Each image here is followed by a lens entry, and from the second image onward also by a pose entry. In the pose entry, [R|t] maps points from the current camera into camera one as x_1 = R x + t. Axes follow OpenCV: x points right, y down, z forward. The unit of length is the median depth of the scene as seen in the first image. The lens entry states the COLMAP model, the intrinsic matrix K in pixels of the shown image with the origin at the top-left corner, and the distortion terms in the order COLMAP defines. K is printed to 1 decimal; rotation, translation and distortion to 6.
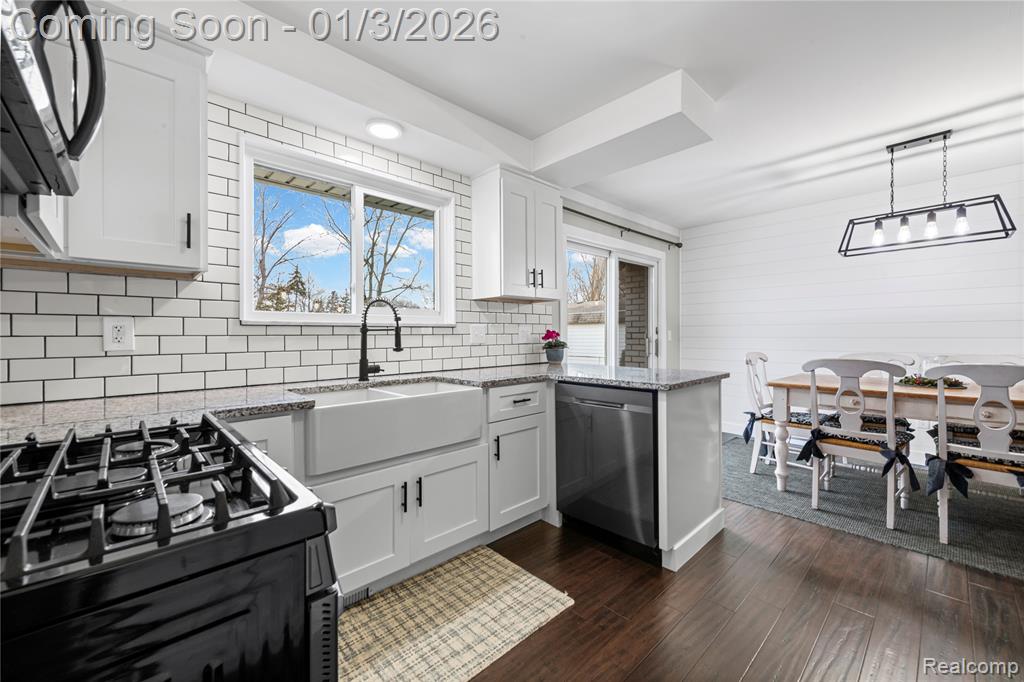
lens RADIAL K [[405.0, 0, 510.8], [0, 405.0, 337.4], [0, 0, 1]] dist [0.009751, -0.001810]
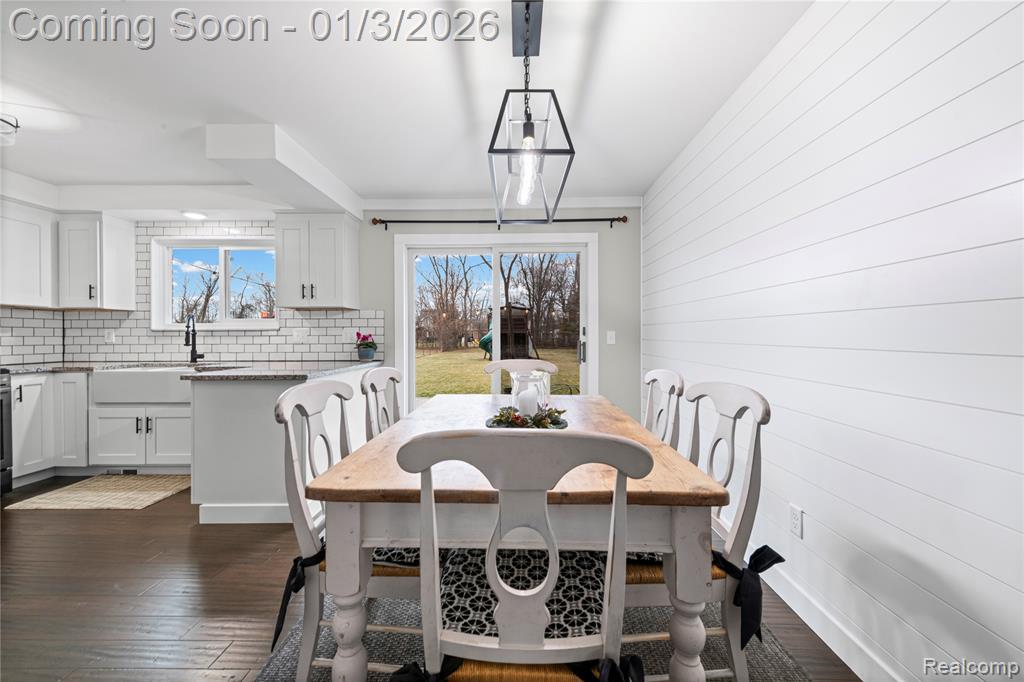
lens RADIAL K [[405.0, 0, 514.1], [0, 405.0, 338.0], [0, 0, 1]] dist [0.009751, -0.001810]
pose [[0.719058, 0.007321, -0.694911, 1.905693], [-0.005443, 0.999973, 0.004902, -0.014562], [0.694929, 0.000258, 0.719079, 0.730843]]
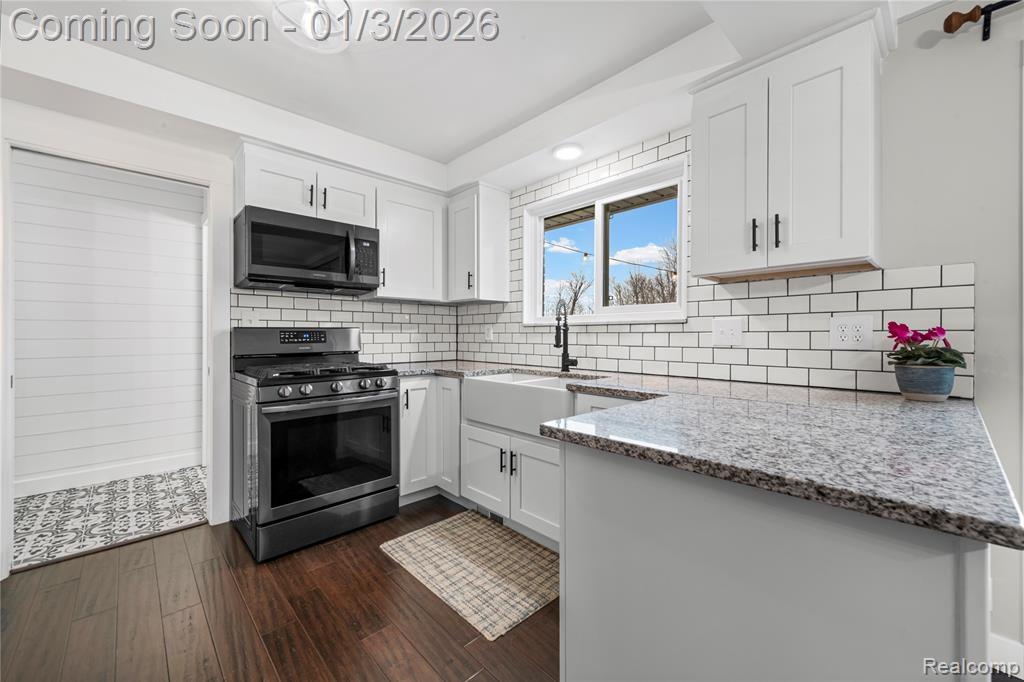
lens RADIAL K [[405.0, 0, 510.4], [0, 405.0, 334.3], [0, 0, 1]] dist [0.009751, -0.001810]
pose [[0.001172, 0.006049, -0.999981, 0.861148], [-0.005094, 0.999969, 0.006043, -0.008243], [0.999986, 0.005086, 0.001203, 0.873193]]
